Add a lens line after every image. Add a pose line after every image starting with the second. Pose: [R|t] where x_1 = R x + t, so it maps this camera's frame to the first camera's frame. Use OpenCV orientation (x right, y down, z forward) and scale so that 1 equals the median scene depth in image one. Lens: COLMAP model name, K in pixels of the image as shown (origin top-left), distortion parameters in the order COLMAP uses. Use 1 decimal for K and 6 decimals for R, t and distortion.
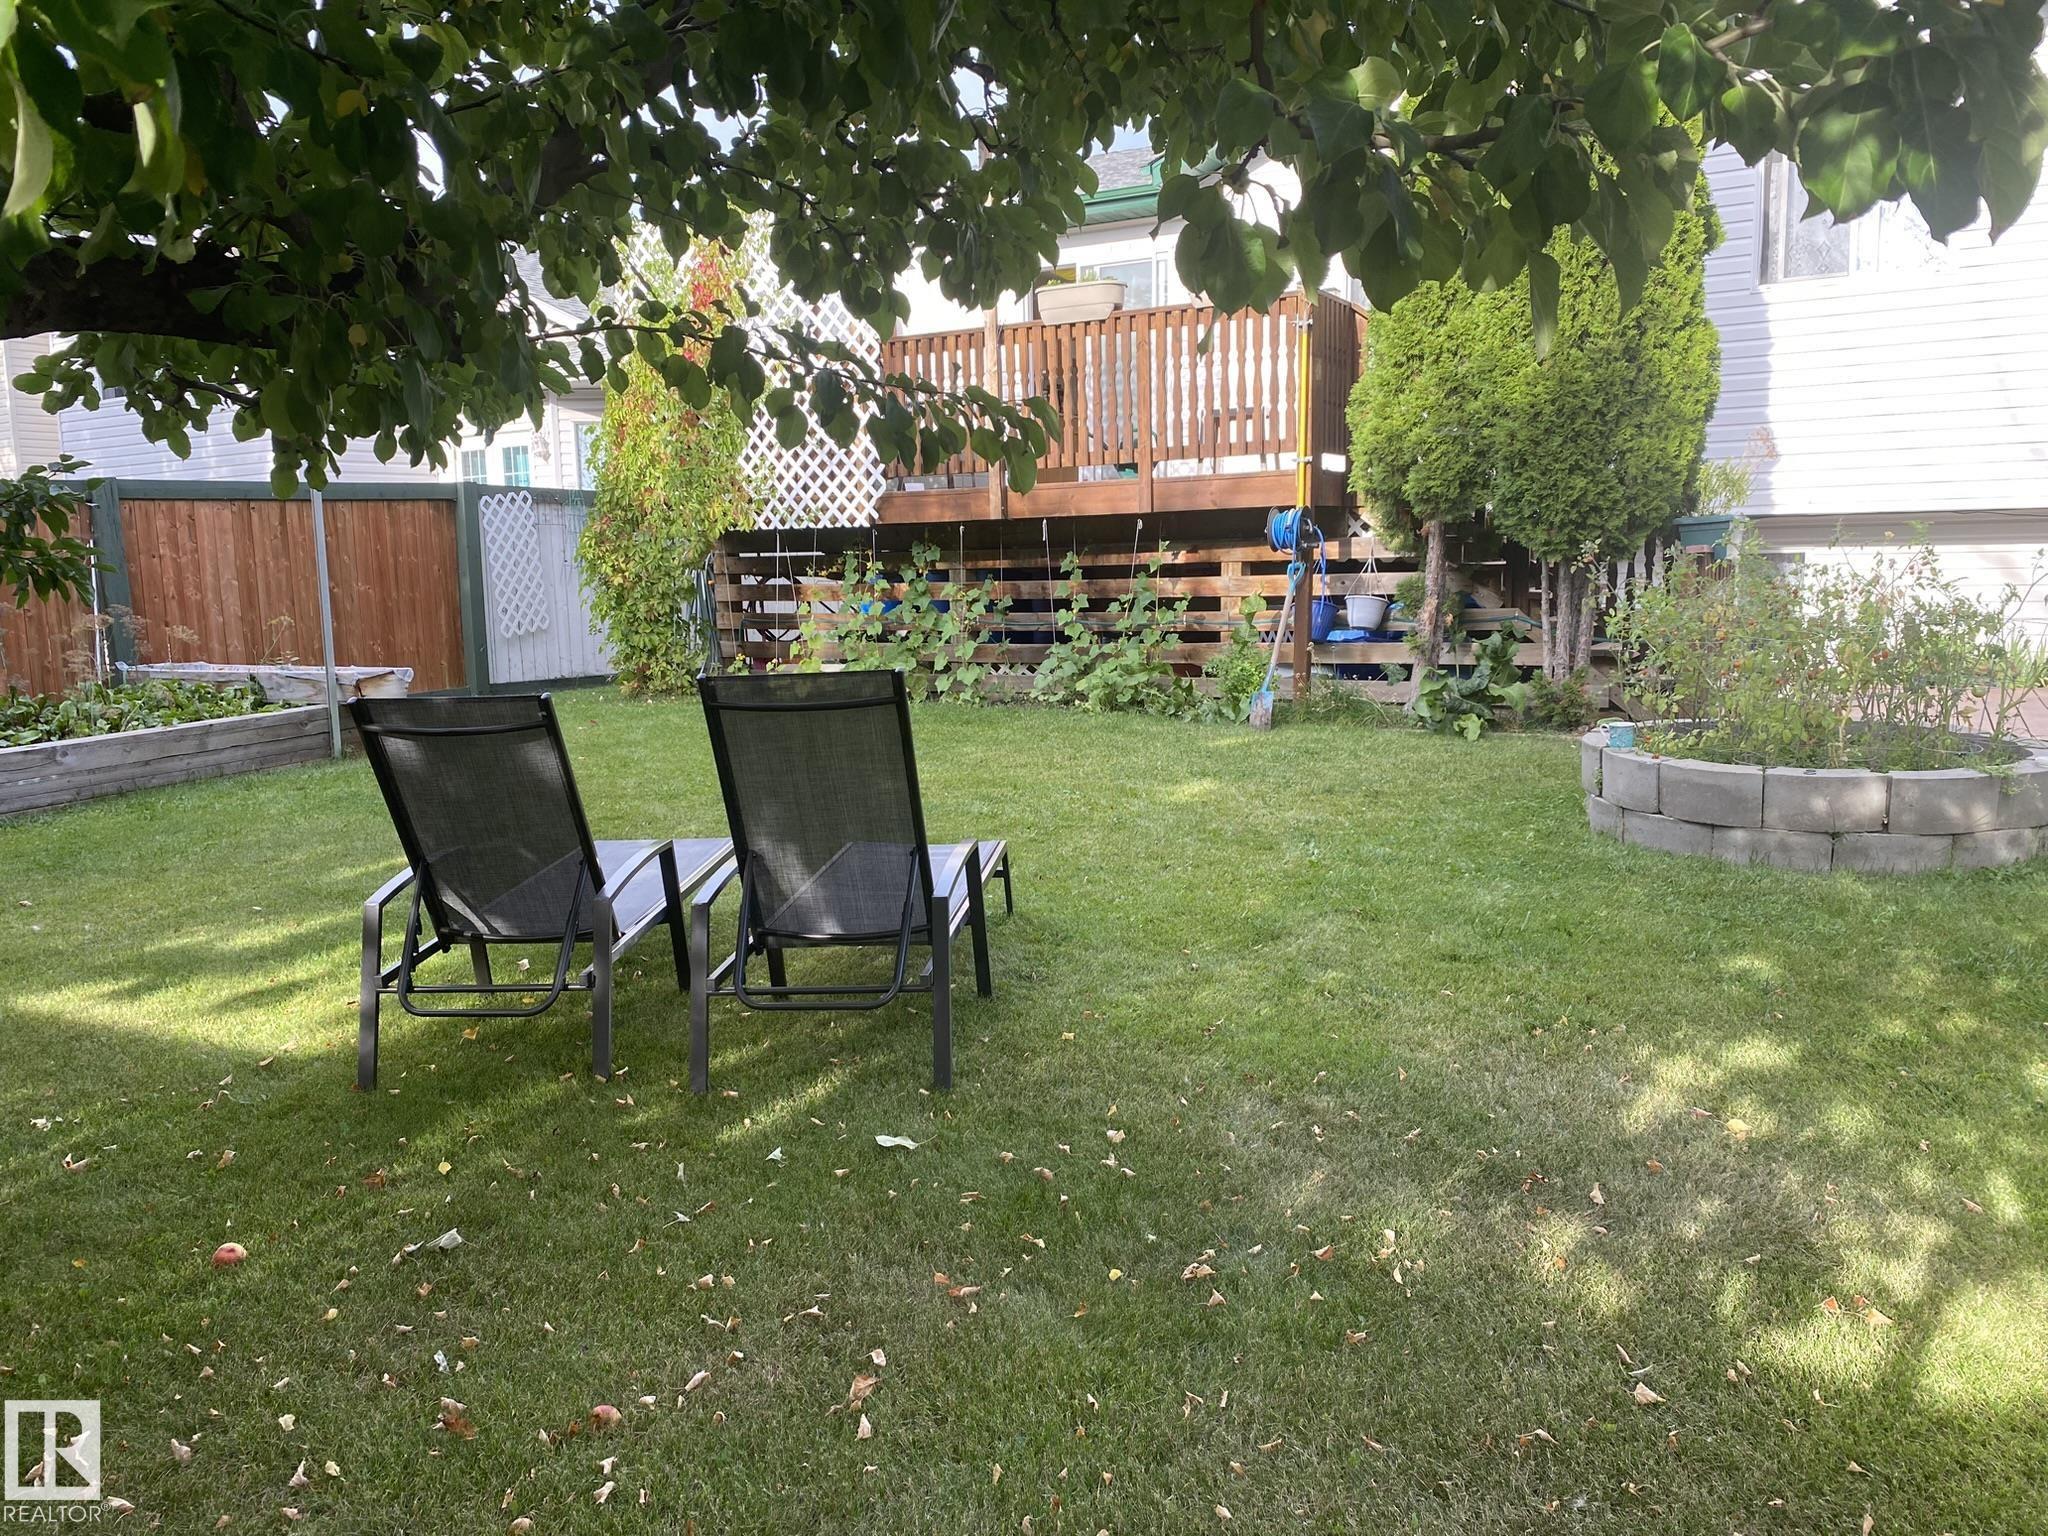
lens RADIAL K [[1548.7, 0, 1012.5], [0, 1548.7, 764.8], [0, 0, 1]] dist [0.050520, -0.067370]
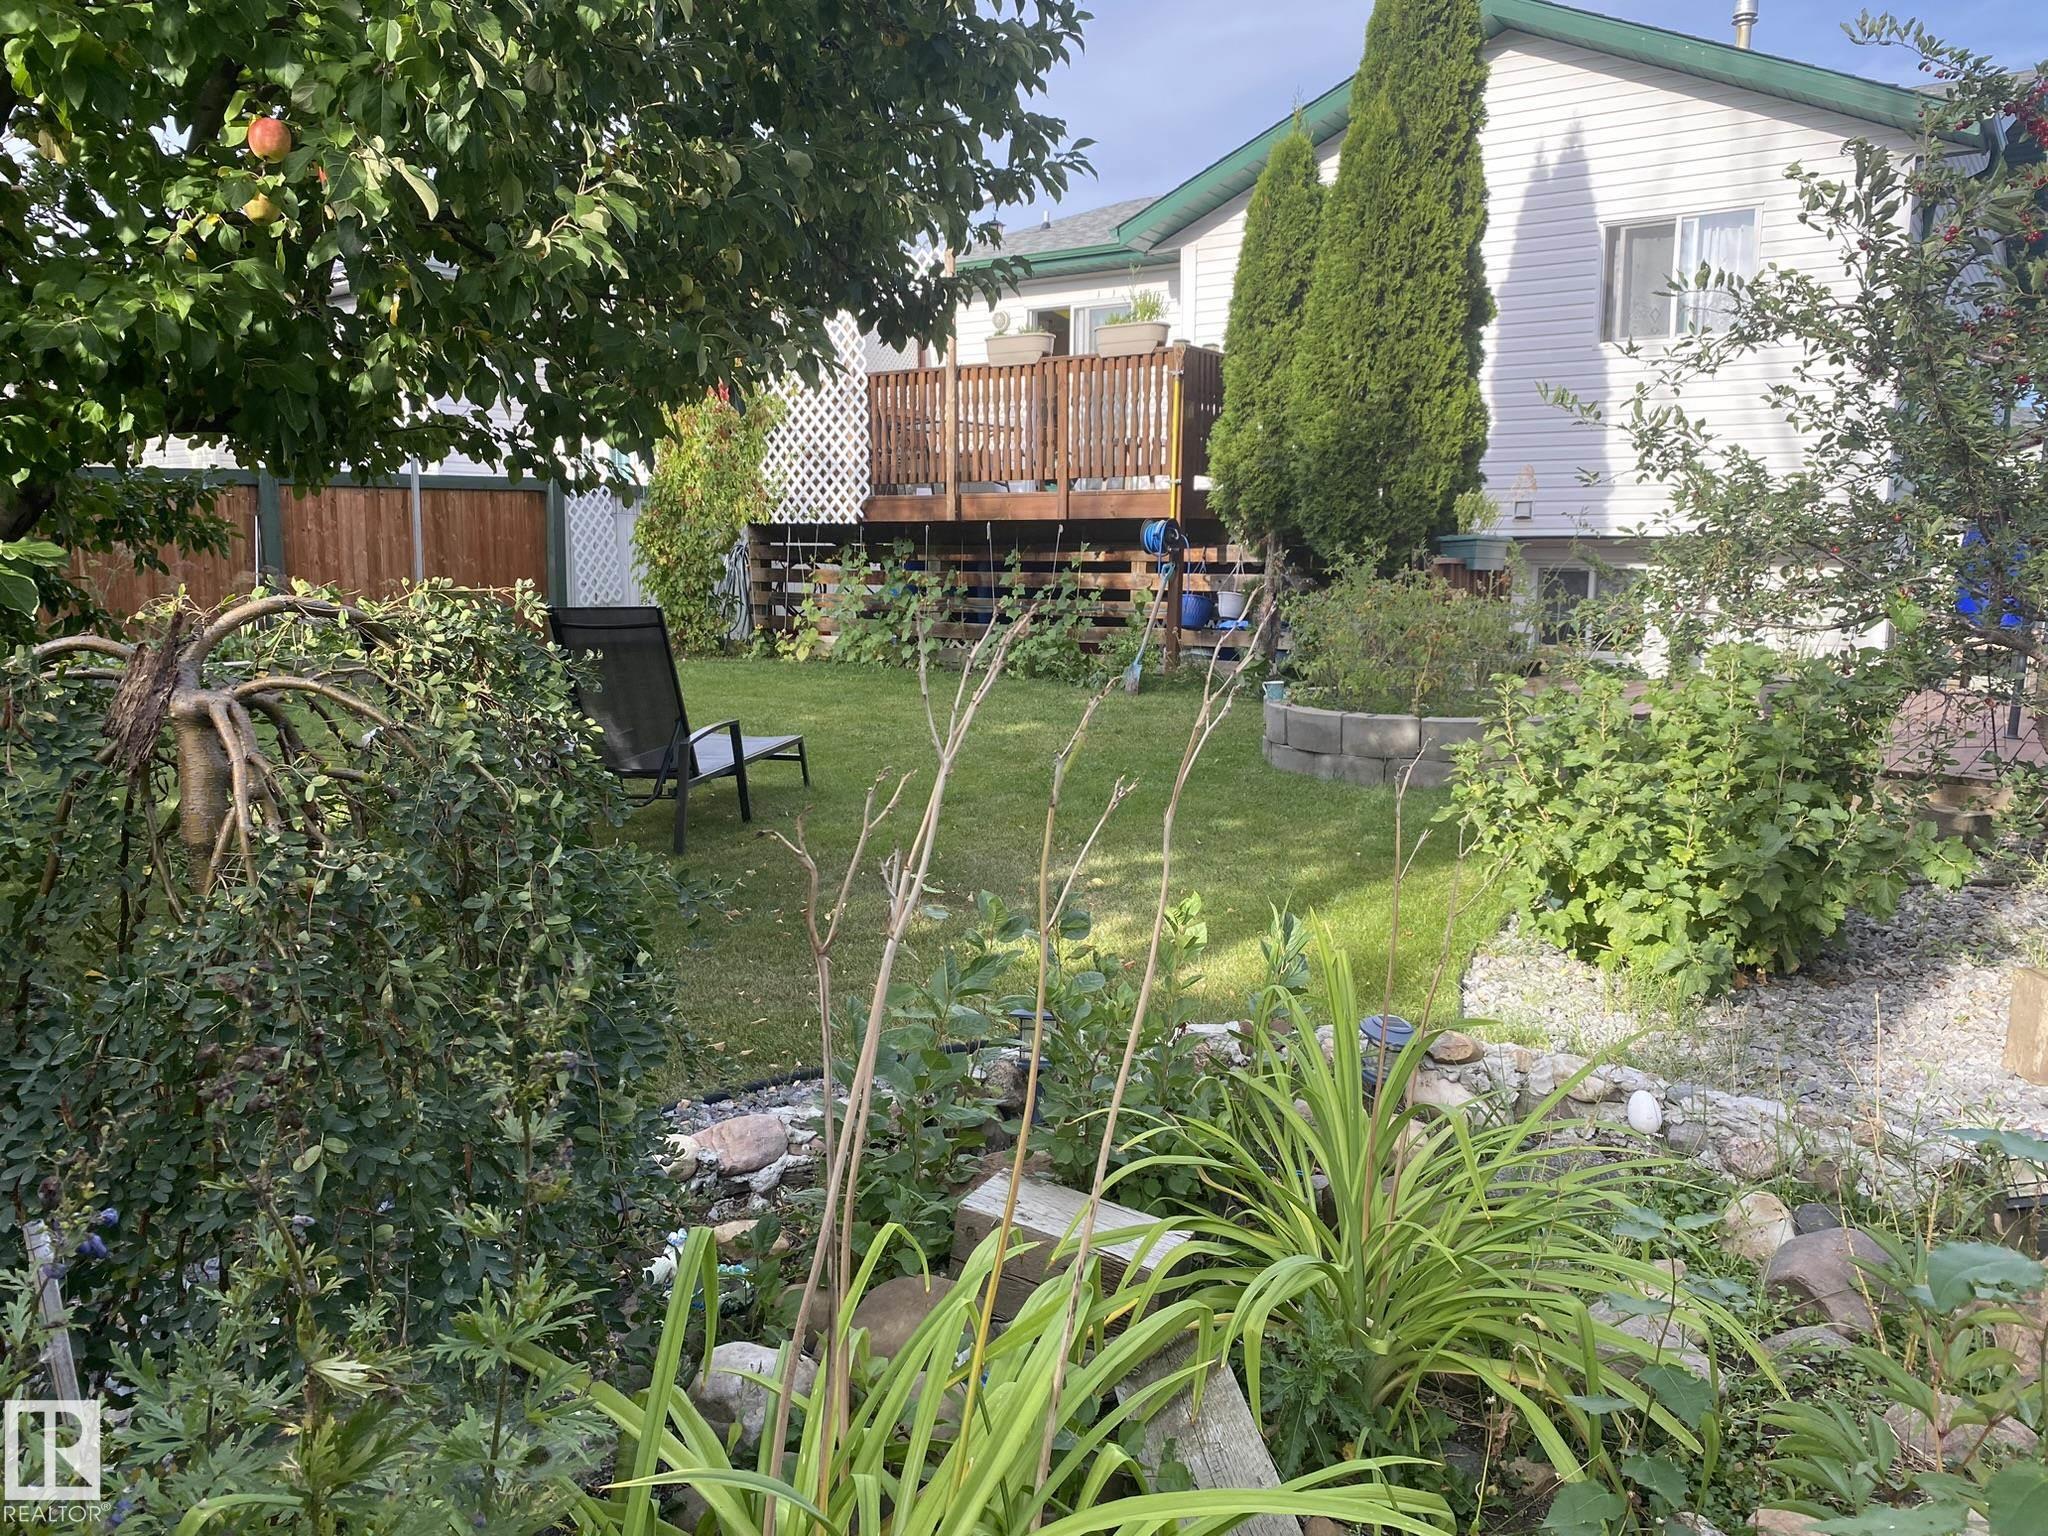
lens RADIAL K [[1548.7, 0, 1029.1], [0, 1548.7, 770.6], [0, 0, 1]] dist [0.050520, -0.067370]
pose [[0.995299, 0.043549, -0.086507, 0.165617], [-0.043178, 0.999048, 0.006153, 0.030344], [0.086693, -0.002389, 0.996232, -0.227152]]
